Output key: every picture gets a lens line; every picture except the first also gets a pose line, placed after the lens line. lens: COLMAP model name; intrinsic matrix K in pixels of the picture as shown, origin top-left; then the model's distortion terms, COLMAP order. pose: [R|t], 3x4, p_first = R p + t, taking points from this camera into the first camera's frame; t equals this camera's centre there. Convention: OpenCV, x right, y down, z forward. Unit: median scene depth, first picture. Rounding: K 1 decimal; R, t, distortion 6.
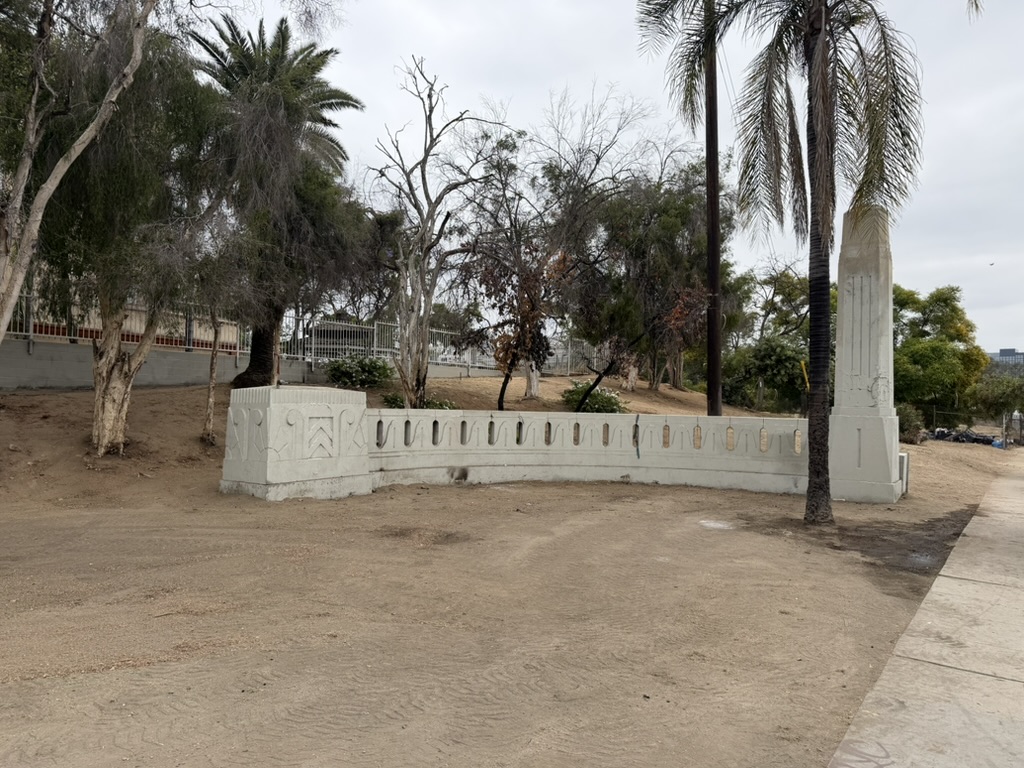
lens RADIAL K [[703.9, 0, 512.0], [0, 703.9, 384.0], [0, 0, 1]] dist [0.141199, -0.178052]
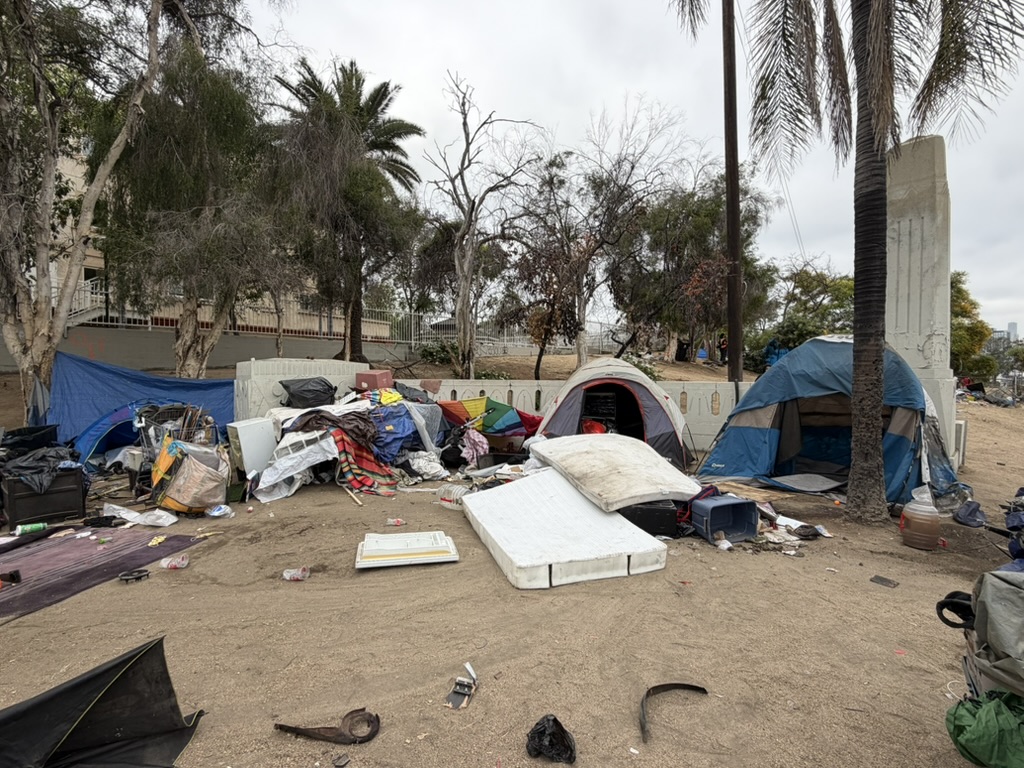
lens RADIAL K [[451.3, 0, 512.0], [0, 451.3, 384.0], [0, 0, 1]] dist [-0.001175, 0.007400]
pose [[0.978828, -0.012896, -0.204279, 0.074643], [0.021750, 0.998916, 0.041157, 0.010207], [0.203526, -0.044729, 0.978047, 0.217559]]
